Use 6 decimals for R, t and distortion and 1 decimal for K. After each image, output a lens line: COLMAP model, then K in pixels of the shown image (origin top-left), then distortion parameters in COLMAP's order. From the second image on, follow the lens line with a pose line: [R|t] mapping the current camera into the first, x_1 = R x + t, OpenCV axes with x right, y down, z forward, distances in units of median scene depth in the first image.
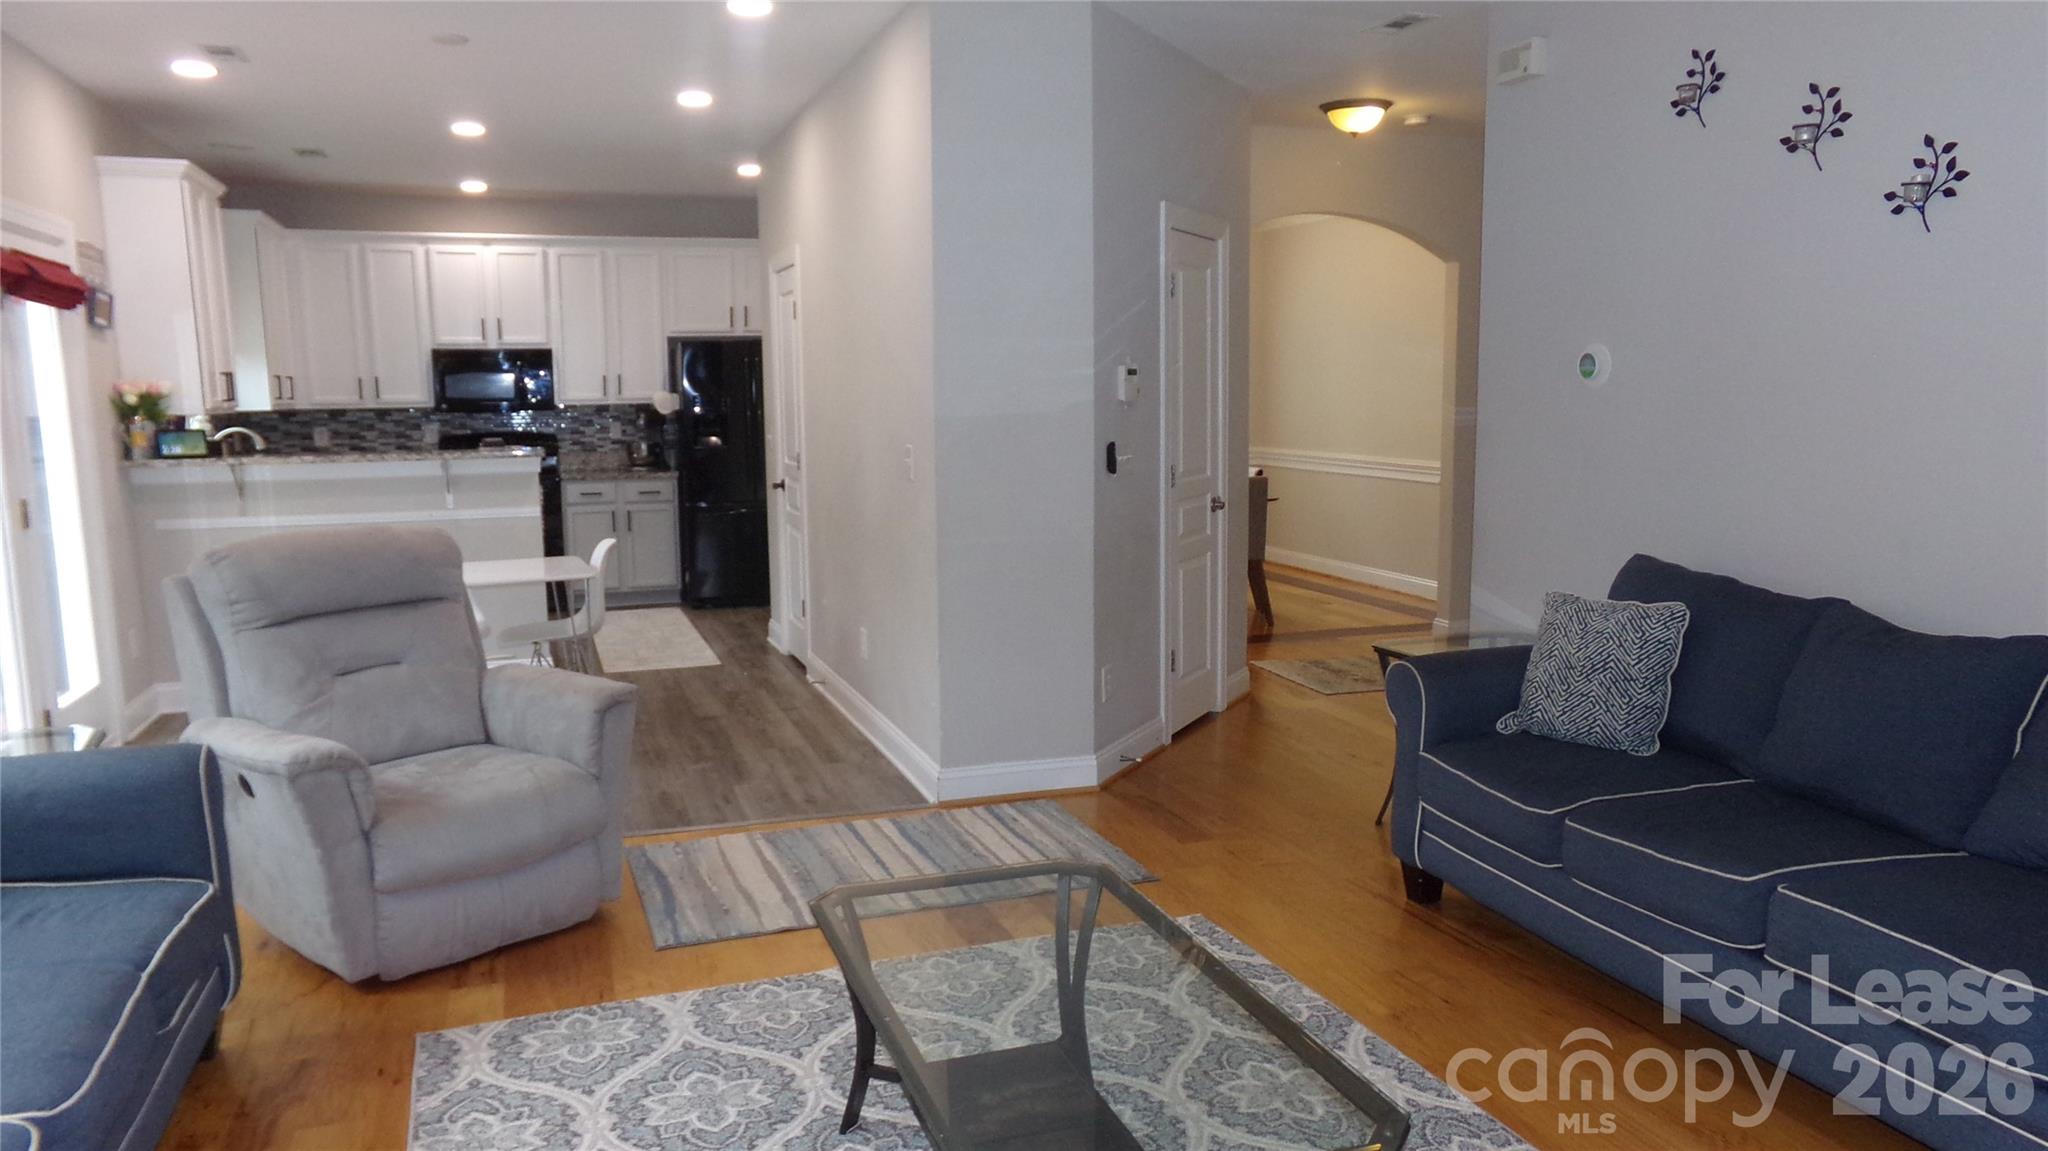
lens RADIAL K [[1464.4, 0, 1024.0], [0, 1464.4, 575.5], [0, 0, 1]] dist [-0.093688, 0.300832]
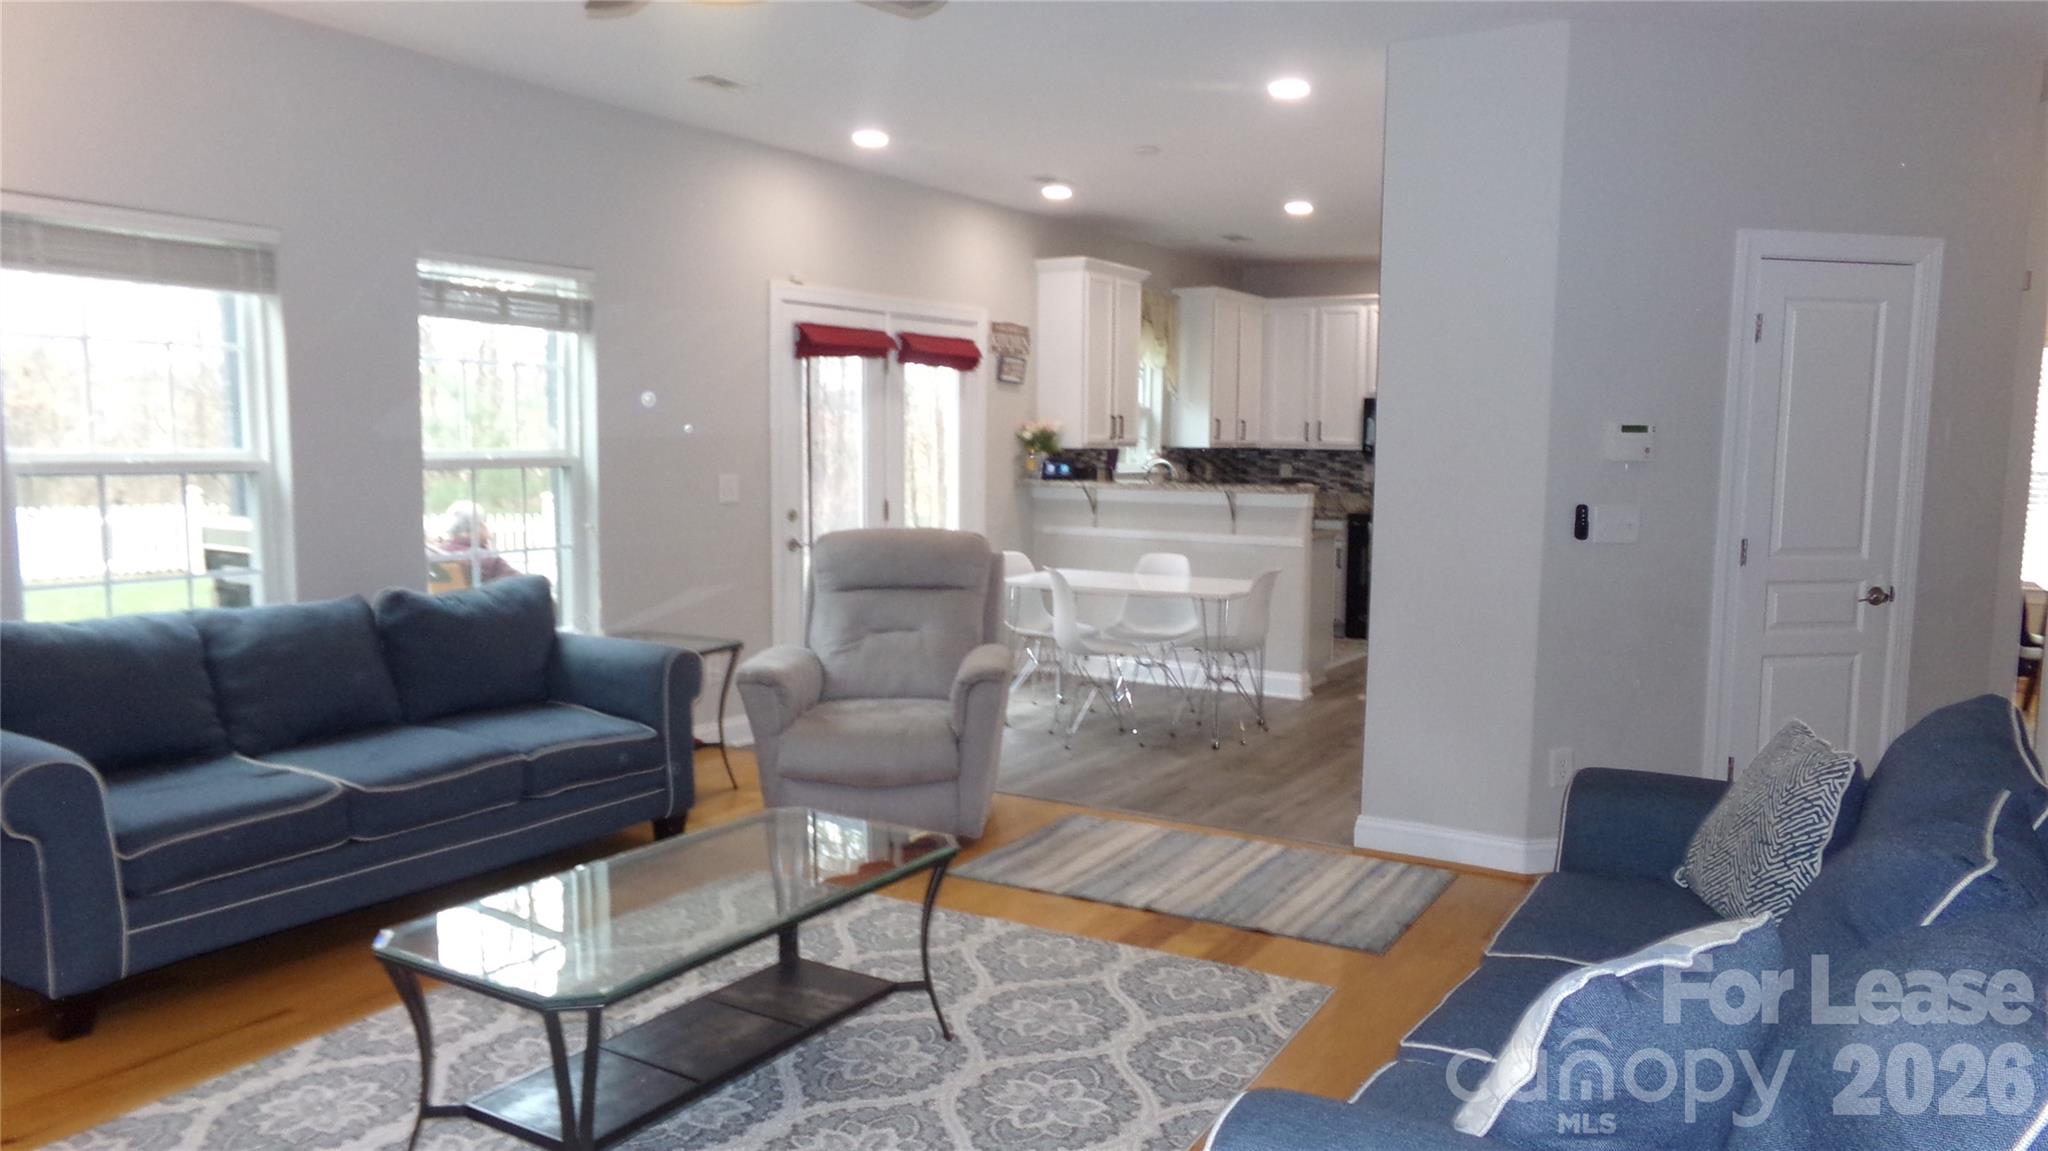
lens RADIAL K [[1462.8, 0, 1024.0], [0, 1462.8, 575.5], [0, 0, 1]] dist [-0.009566, 0.044550]
pose [[0.662865, 0.096400, -0.742508, 0.268731], [-0.120835, 0.992451, 0.020976, -0.012847], [0.738925, 0.075817, 0.669509, 0.071044]]
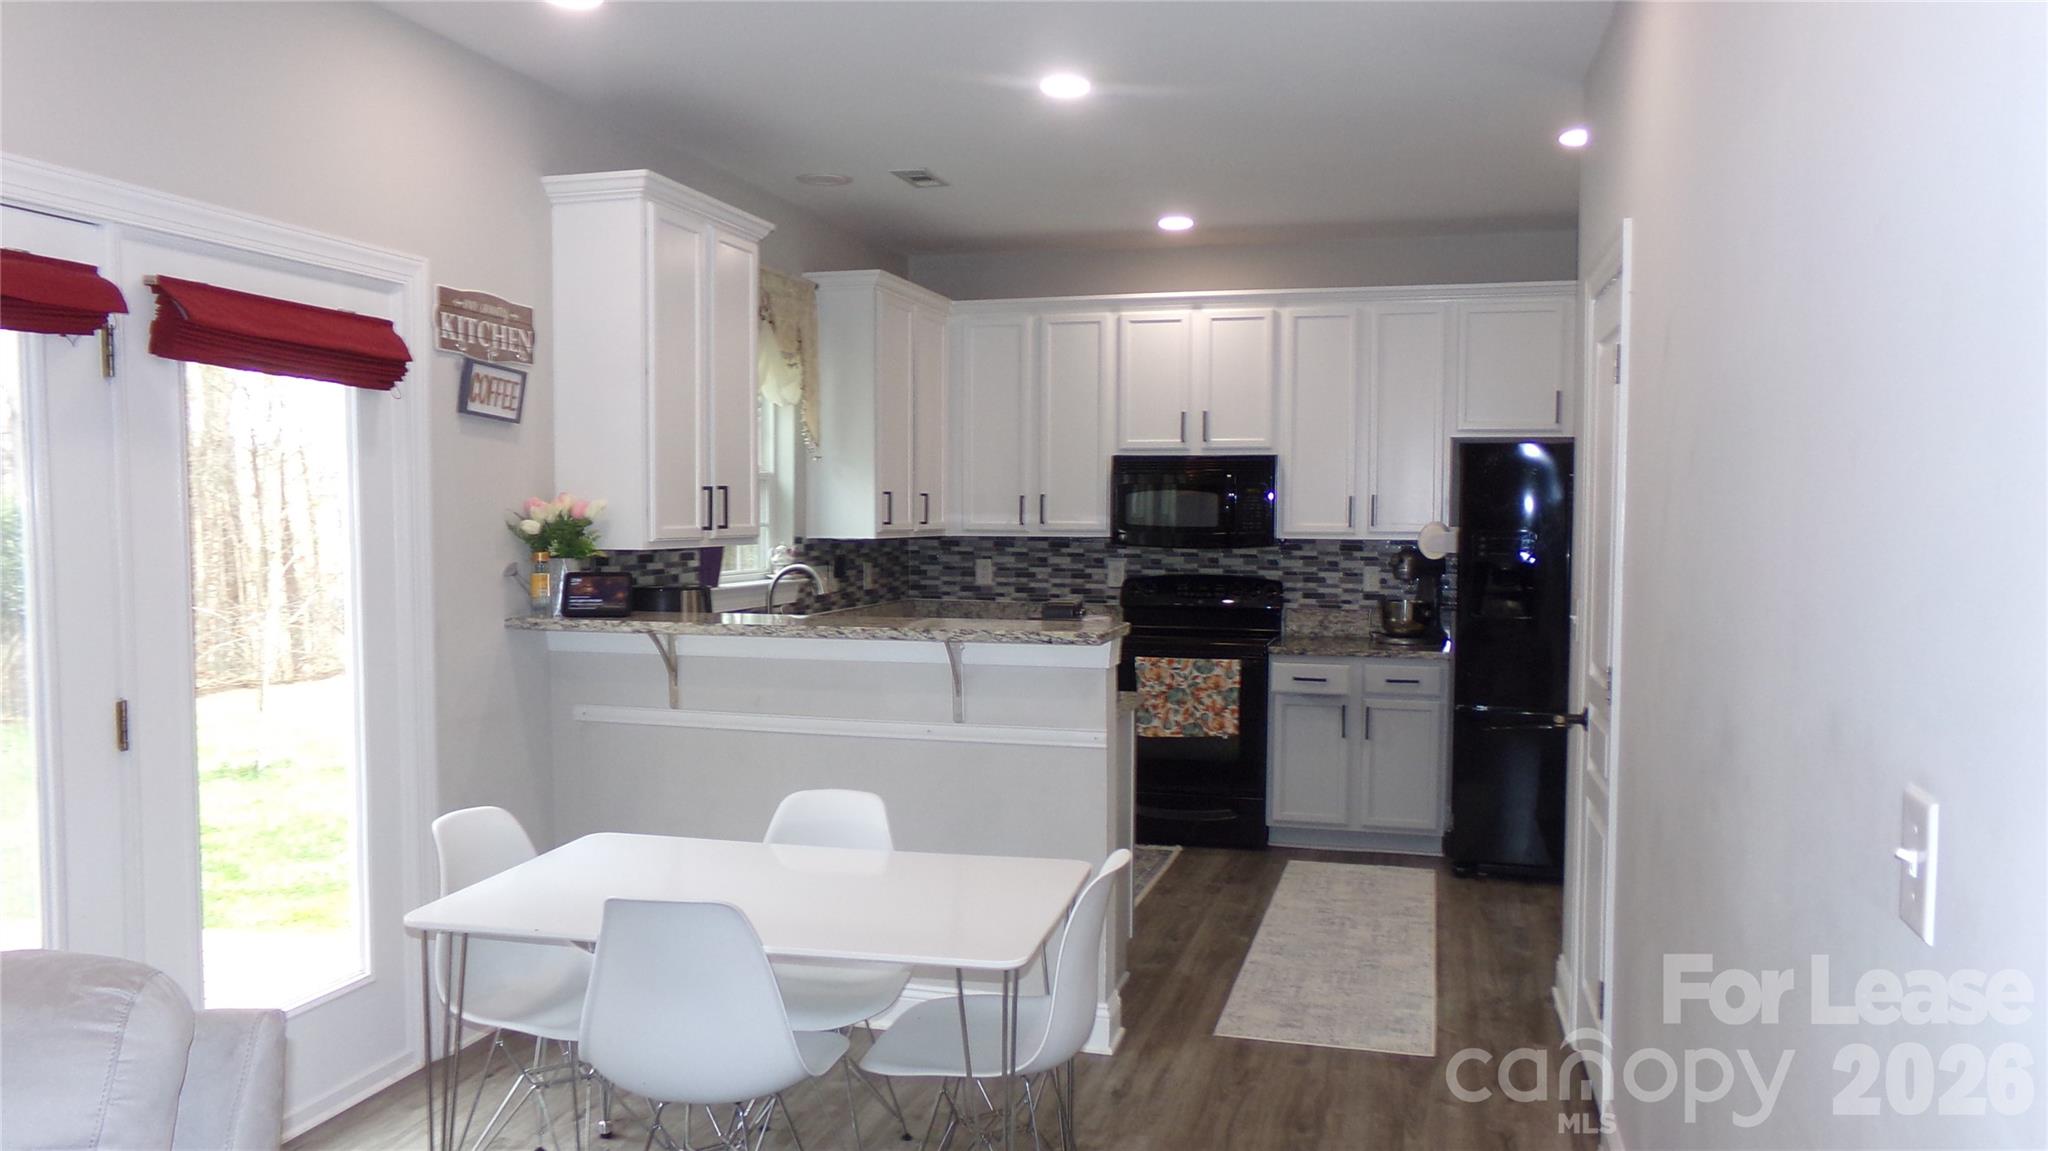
lens RADIAL K [[1525.4, 0, 1024.0], [0, 1525.4, 575.5], [0, 0, 1]] dist [-0.003929, -0.000149]
pose [[0.833675, 0.042294, -0.550634, -0.032691], [-0.088727, 0.994368, -0.057958, -0.052164], [0.545082, 0.097175, 0.832732, 0.371897]]
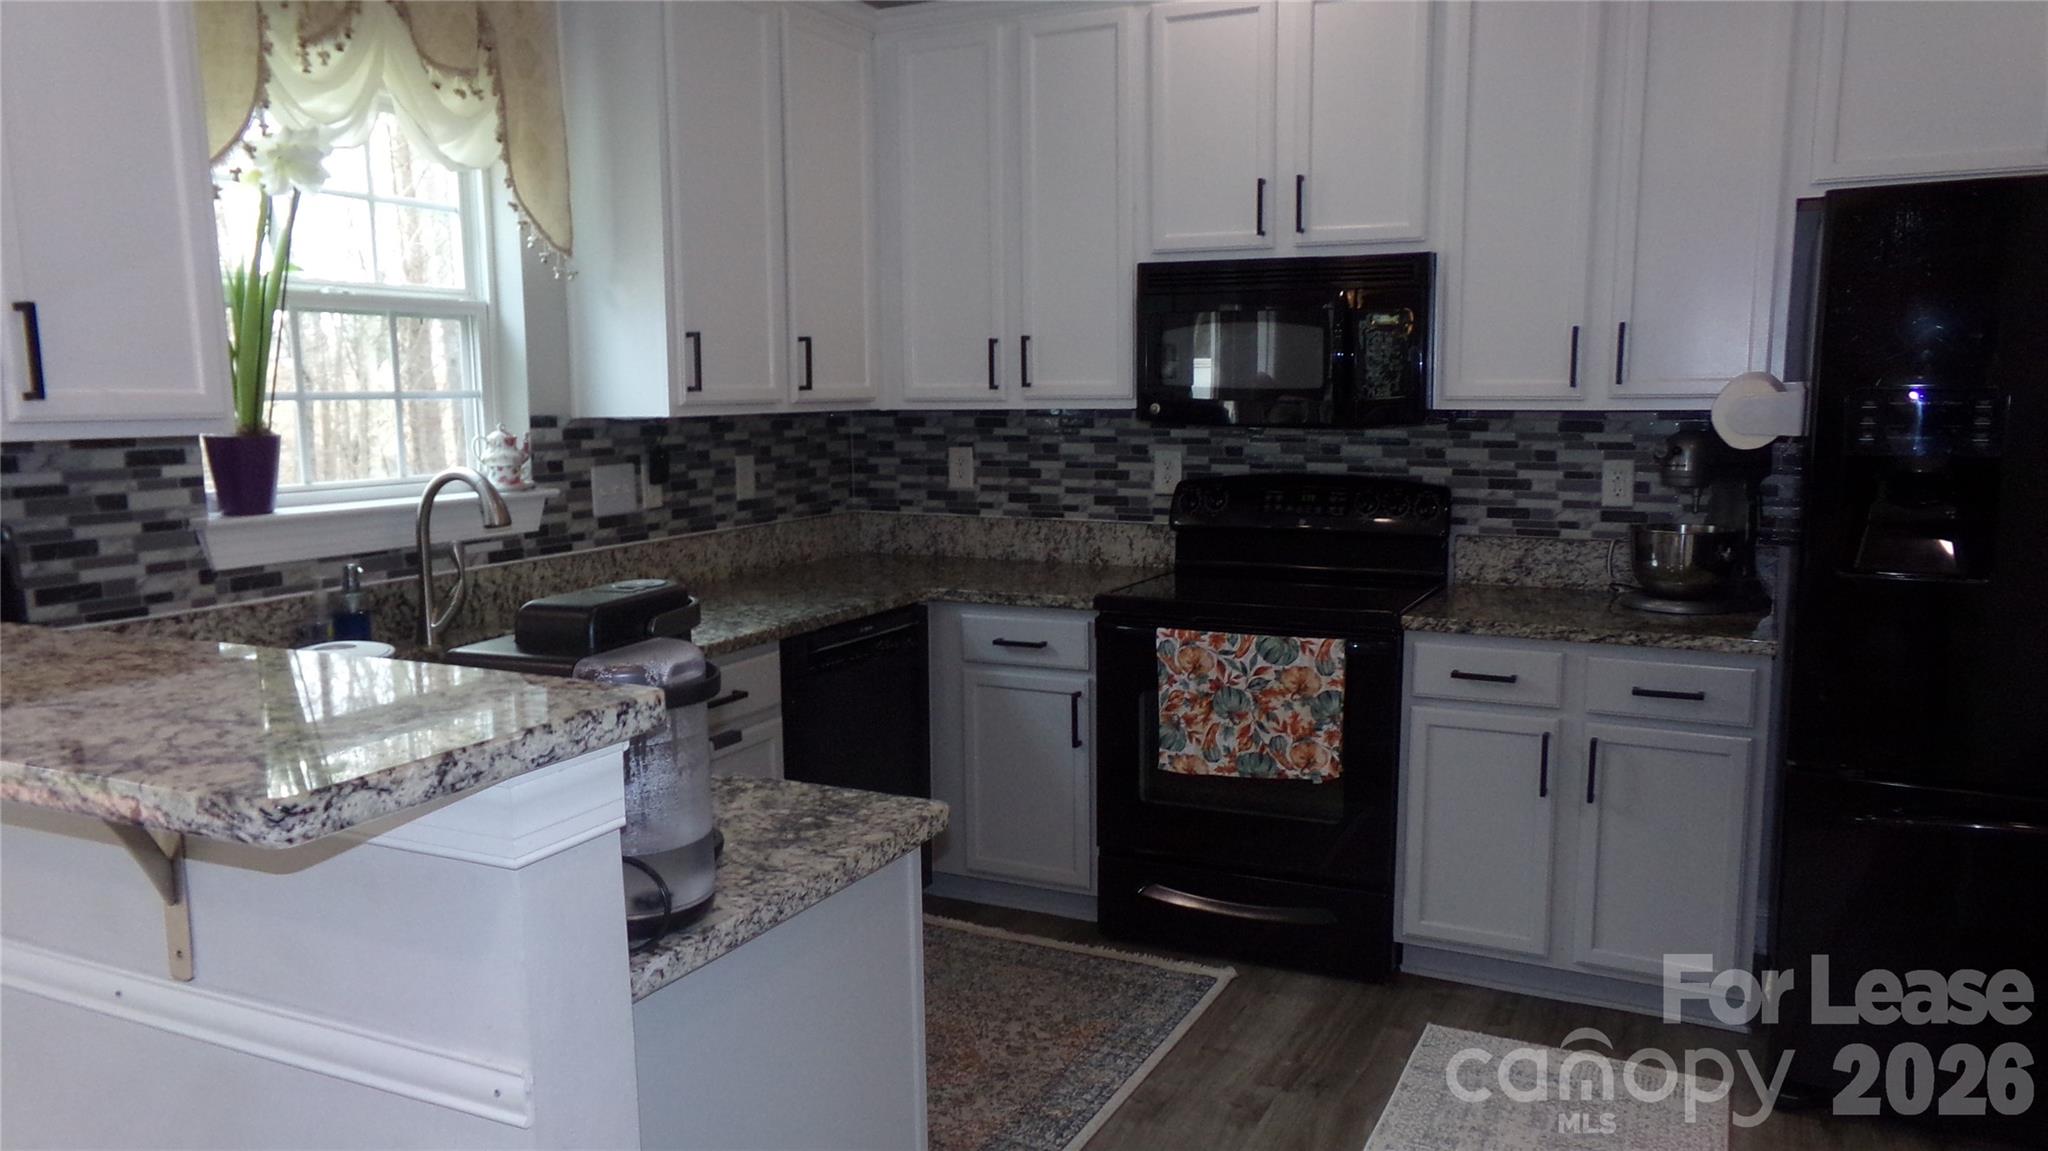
lens RADIAL K [[1464.4, 0, 1024.0], [0, 1464.4, 575.5], [0, 0, 1]] dist [-0.093688, 0.300832]
pose [[0.711134, 0.099322, -0.696006, -0.147311], [-0.093272, 0.994548, 0.046626, -0.089061], [0.696842, 0.031761, 0.716521, 0.713376]]
